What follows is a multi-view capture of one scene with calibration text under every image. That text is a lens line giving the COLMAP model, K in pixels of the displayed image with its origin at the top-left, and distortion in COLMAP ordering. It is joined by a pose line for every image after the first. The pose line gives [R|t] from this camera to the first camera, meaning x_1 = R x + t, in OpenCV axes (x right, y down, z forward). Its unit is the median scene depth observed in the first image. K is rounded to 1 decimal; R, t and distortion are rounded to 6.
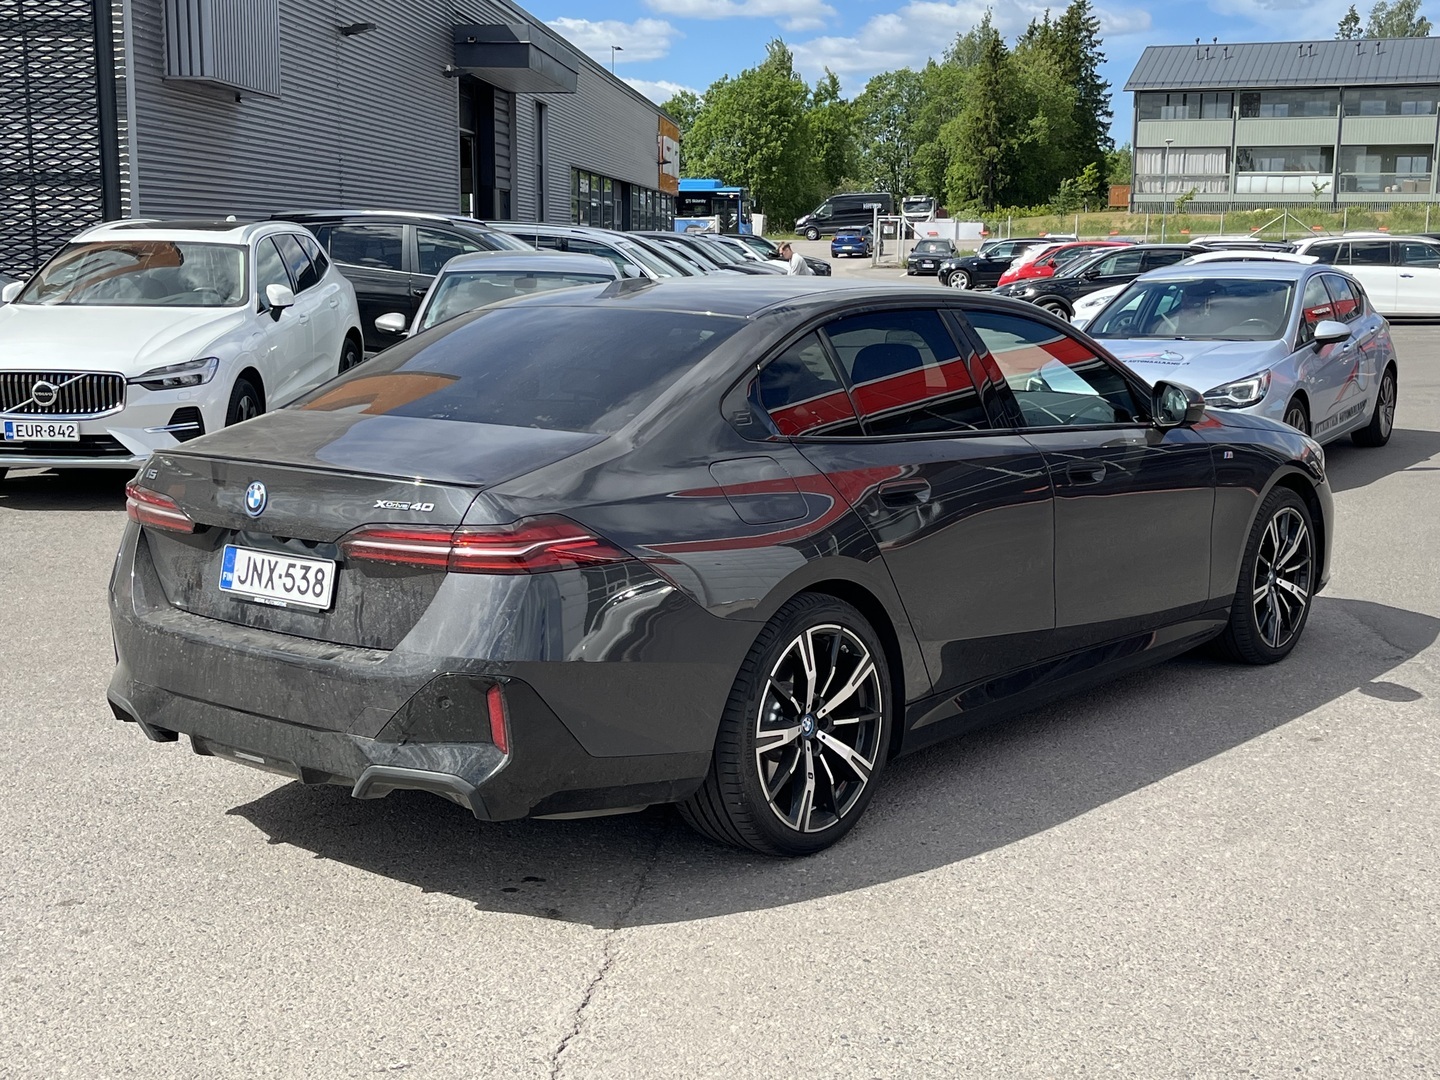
lens RADIAL K [[1788.2, 0, 720.0], [0, 1788.2, 540.0], [0, 0, 1]] dist [-0.009636, 0.048323]
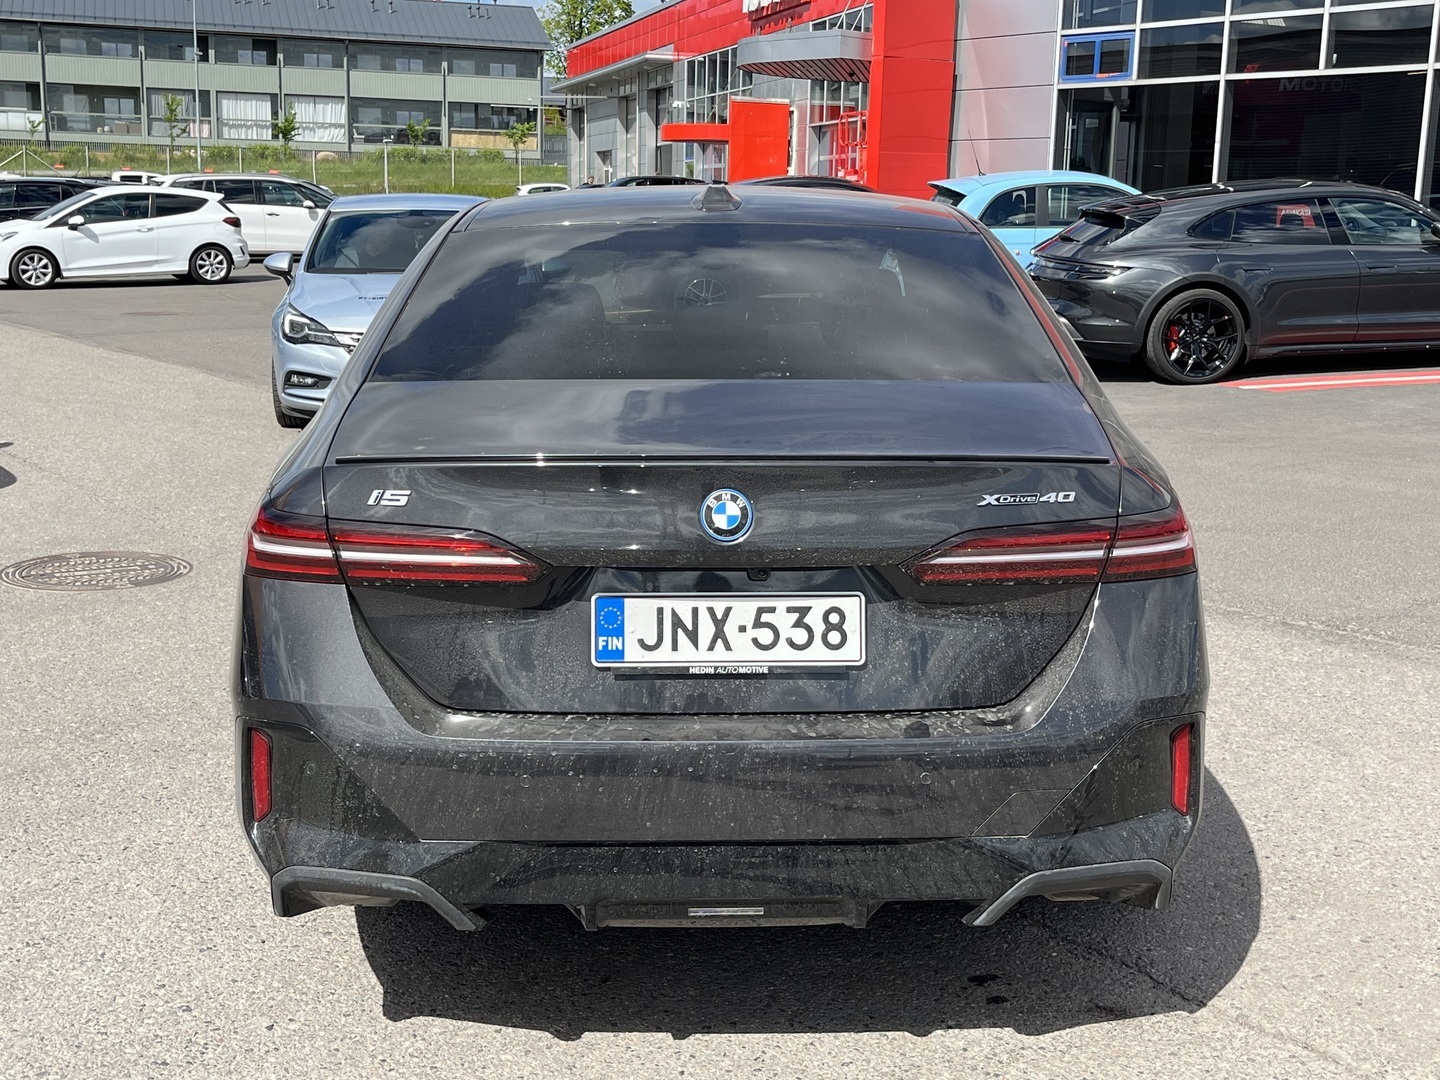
lens RADIAL K [[1730.7, 0, 720.0], [0, 1730.7, 540.0], [0, 0, 1]] dist [0.089015, -0.095624]
pose [[0.762971, -0.115750, 0.635985, -0.649364], [0.092968, 0.993258, 0.069244, -0.056652], [-0.639713, 0.006295, 0.768589, 0.512413]]
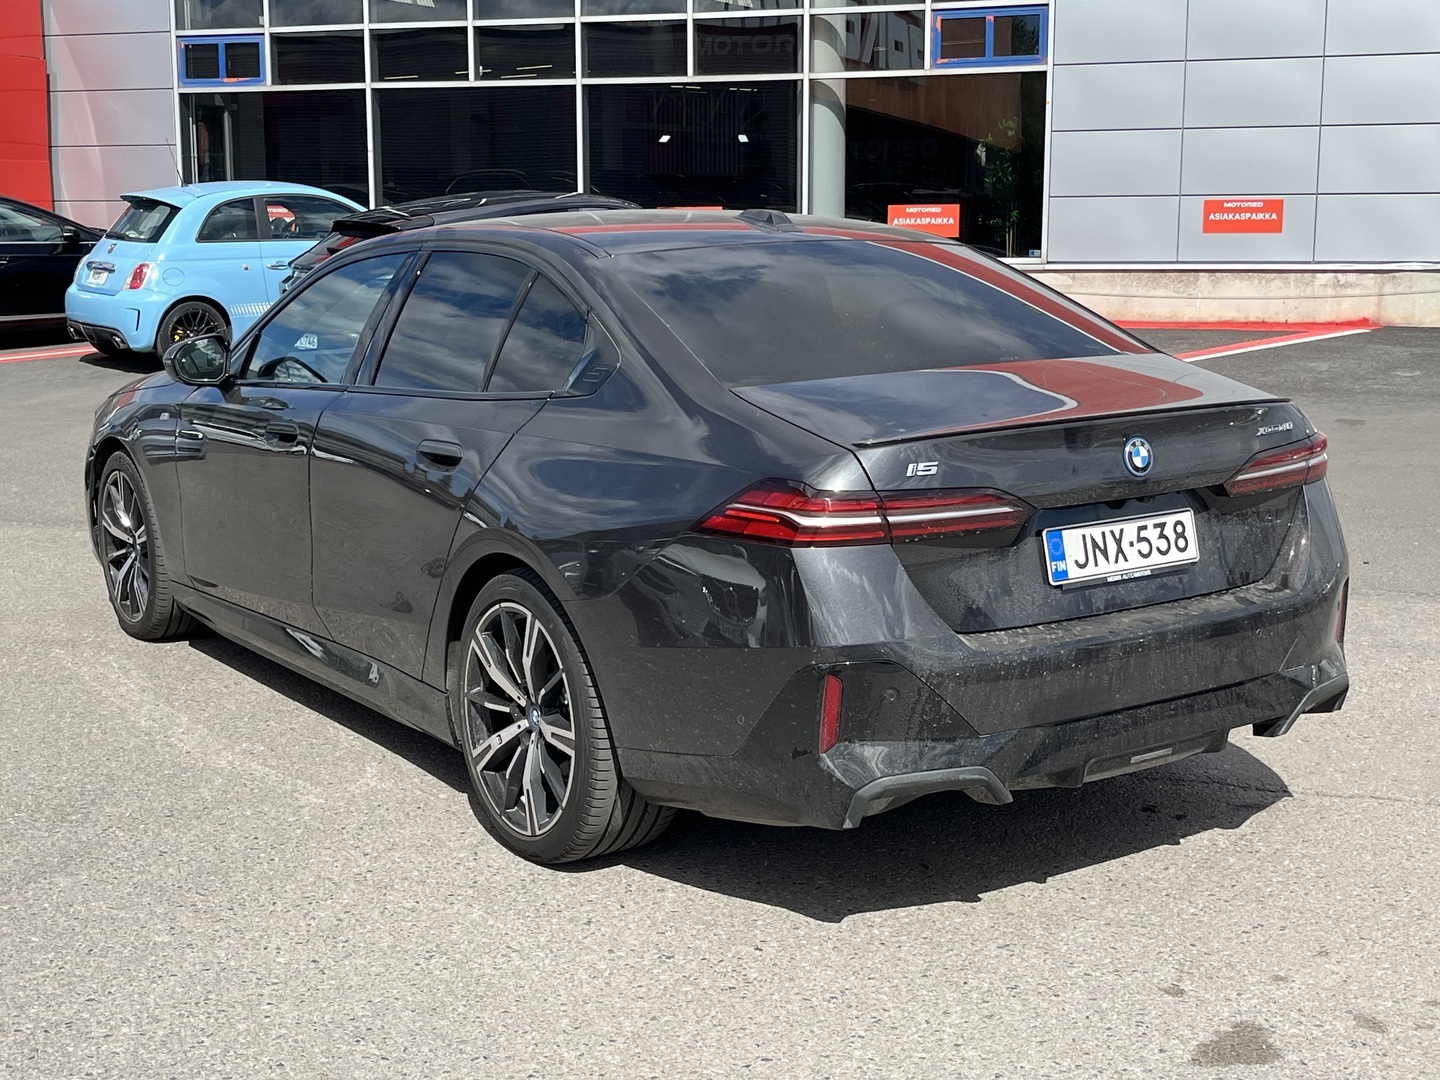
lens RADIAL K [[1921.0, 0, 720.0], [0, 1921.0, 540.0], [0, 0, 1]] dist [0.018591, -0.006267]
pose [[0.299807, -0.165674, 0.939504, -1.180618], [0.162179, 0.979322, 0.120942, -0.126935], [-0.940114, 0.116108, 0.320476, 0.882278]]
